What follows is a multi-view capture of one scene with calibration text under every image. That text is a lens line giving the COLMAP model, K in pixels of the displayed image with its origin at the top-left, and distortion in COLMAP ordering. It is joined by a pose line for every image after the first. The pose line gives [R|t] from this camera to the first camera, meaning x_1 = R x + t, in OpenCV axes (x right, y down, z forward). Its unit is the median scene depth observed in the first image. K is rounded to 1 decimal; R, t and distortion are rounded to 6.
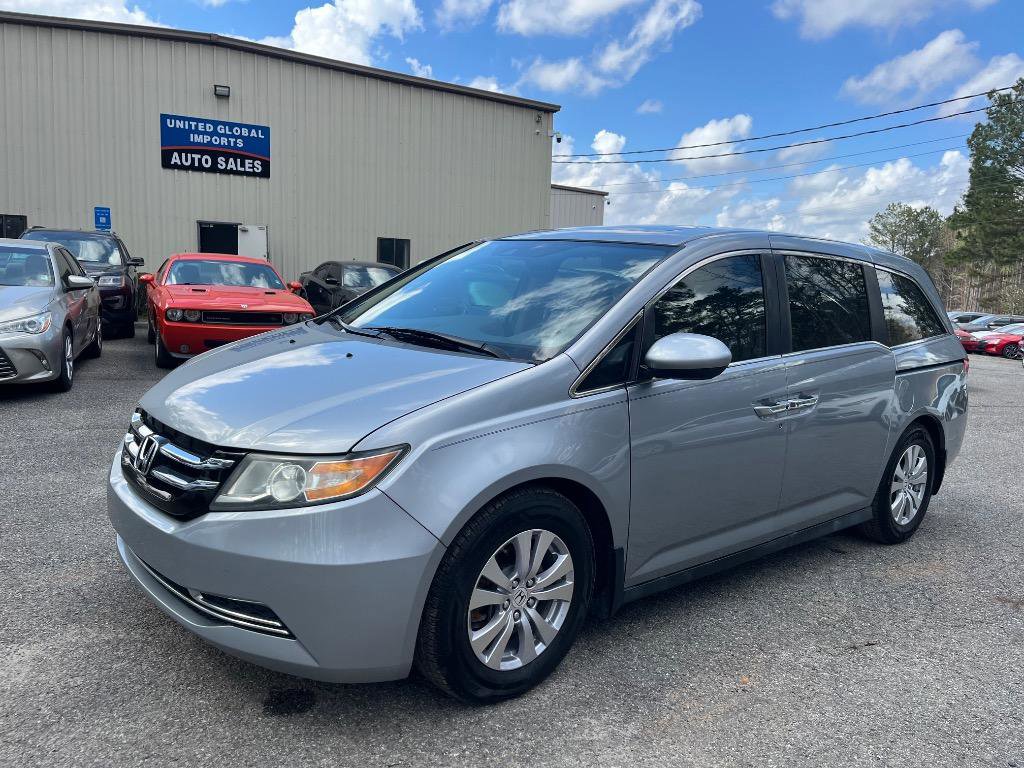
lens RADIAL K [[784.4, 0, 509.1], [0, 784.4, 384.7], [0, 0, 1]] dist [0.062026, -0.086080]
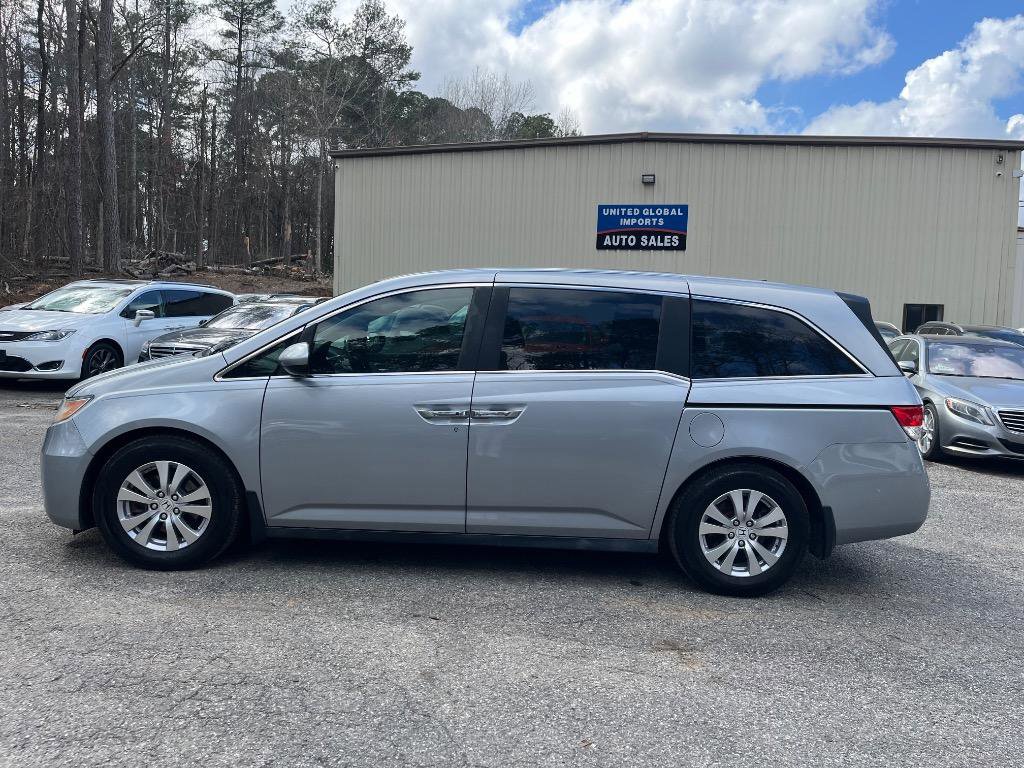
lens RADIAL K [[784.4, 0, 515.7], [0, 784.4, 384.1], [0, 0, 1]] dist [0.062026, -0.086080]
pose [[0.770794, 0.035949, -0.636070, 0.790413], [-0.093923, 0.993909, -0.057643, 0.029799], [0.630123, 0.104172, 0.769476, 0.107165]]
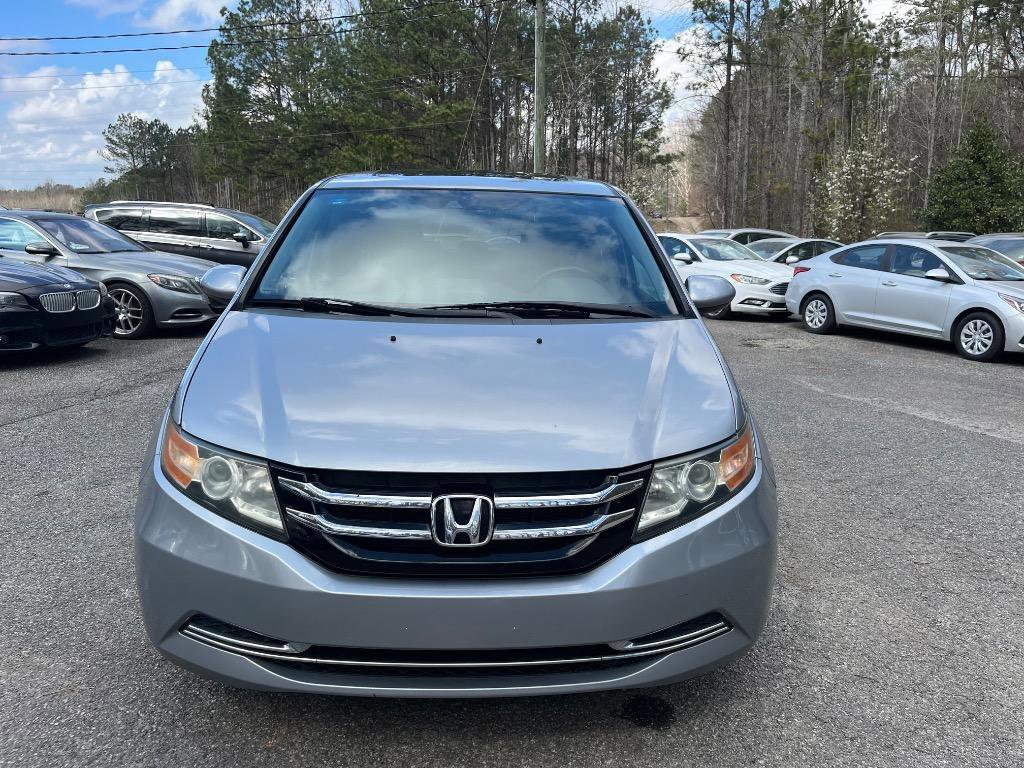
lens RADIAL K [[784.4, 0, 521.1], [0, 784.4, 393.0], [0, 0, 1]] dist [0.062026, -0.086080]
pose [[0.613251, -0.212520, 0.760762, -0.505823], [0.123797, 0.977083, 0.173157, -0.076376], [-0.780127, -0.012009, 0.625506, 0.268551]]
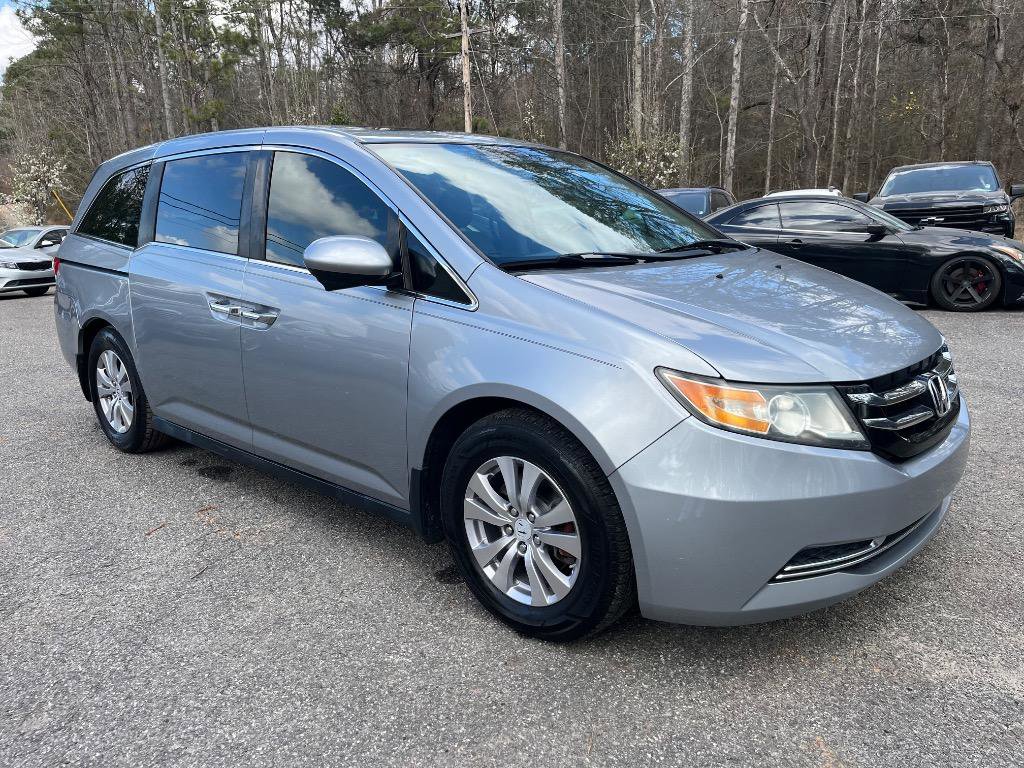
lens RADIAL K [[784.4, 0, 503.2], [0, 784.4, 380.7], [0, 0, 1]] dist [0.062026, -0.086080]
pose [[-0.123724, -0.271124, 0.954560, -0.672547], [0.152343, 0.945357, 0.288256, -0.141405], [-0.980553, 0.181085, -0.075660, 0.830219]]
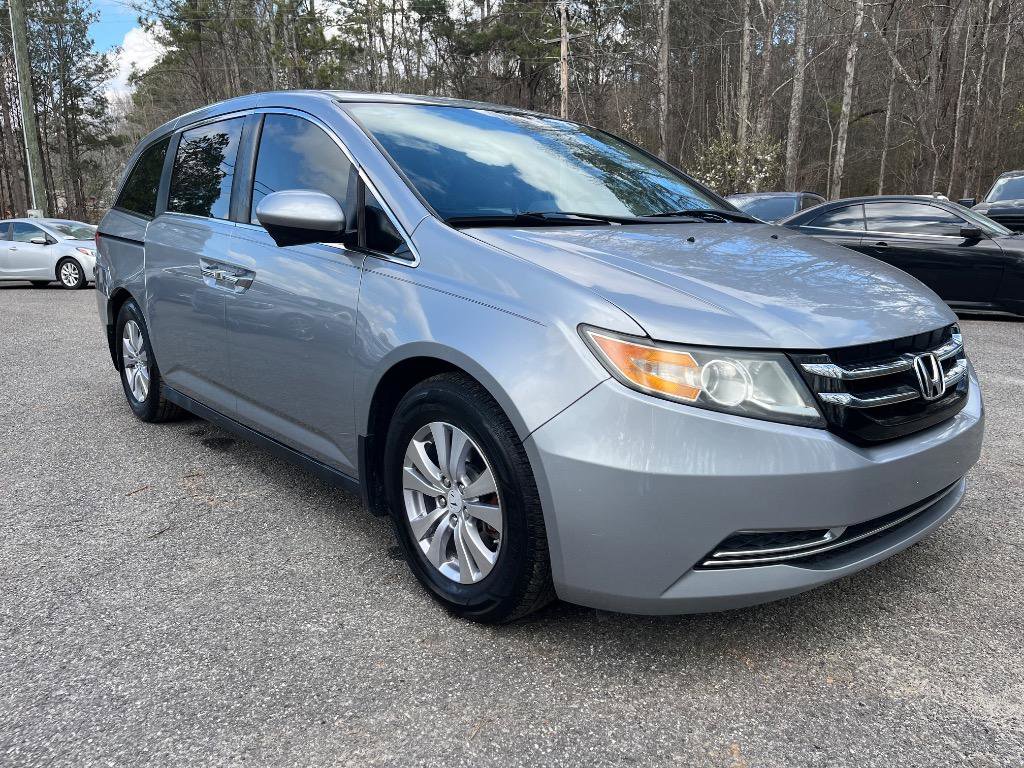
lens RADIAL K [[785.4, 0, 510.2], [0, 785.4, 388.2], [0, 0, 1]] dist [0.058954, -0.082063]
pose [[-0.000818, -0.269406, 0.963026, -0.655830], [0.143632, 0.953009, 0.266726, -0.091764], [-0.989631, 0.138539, 0.037916, 0.740356]]
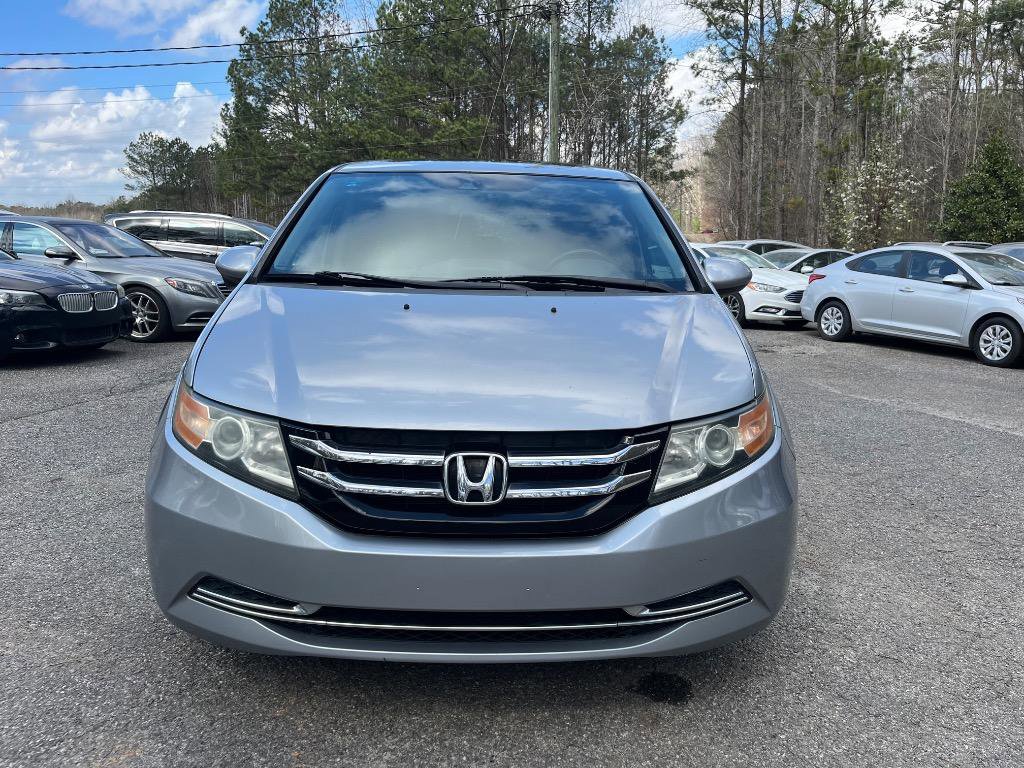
lens RADIAL K [[784.4, 0, 520.7], [0, 784.4, 388.7], [0, 0, 1]] dist [0.062026, -0.086080]
pose [[0.627104, -0.189900, 0.755433, -0.507369], [0.122822, 0.981802, 0.144847, -0.046732], [-0.769192, 0.001950, 0.639015, 0.272740]]
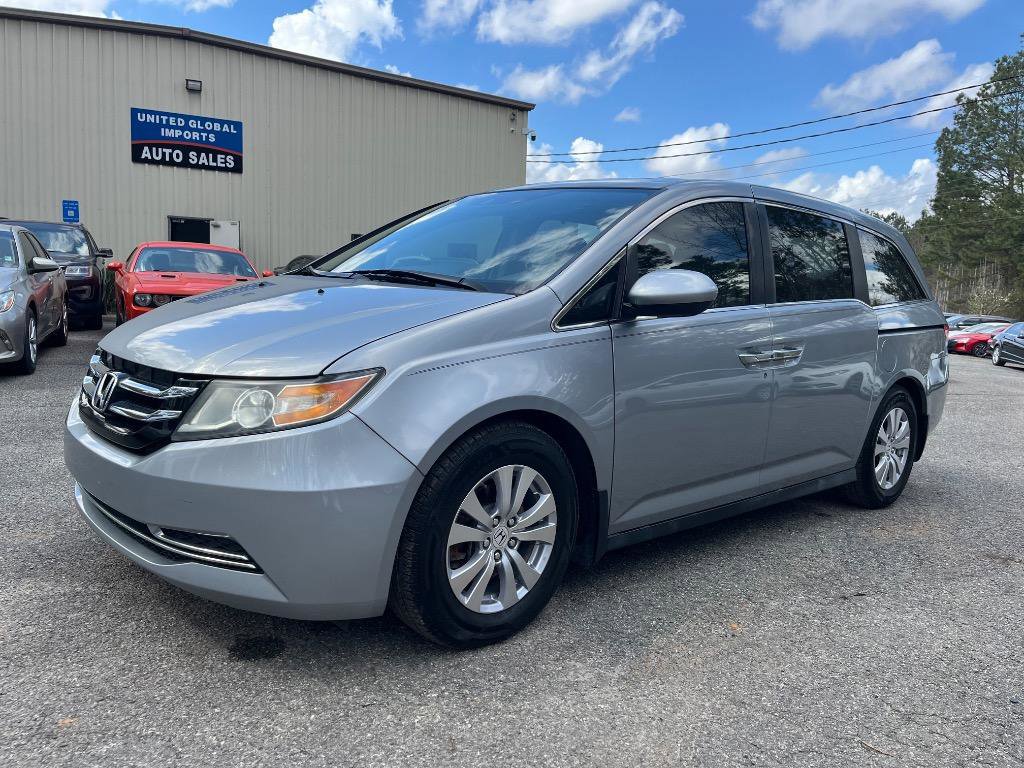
lens RADIAL K [[784.4, 0, 504.1], [0, 784.4, 377.4], [0, 0, 1]] dist [0.062026, -0.086080]
pose [[0.999674, -0.003650, 0.025262, -0.002869], [0.004107, 0.999828, -0.018078, 0.048510], [-0.025192, 0.018176, 0.999517, 0.022220]]
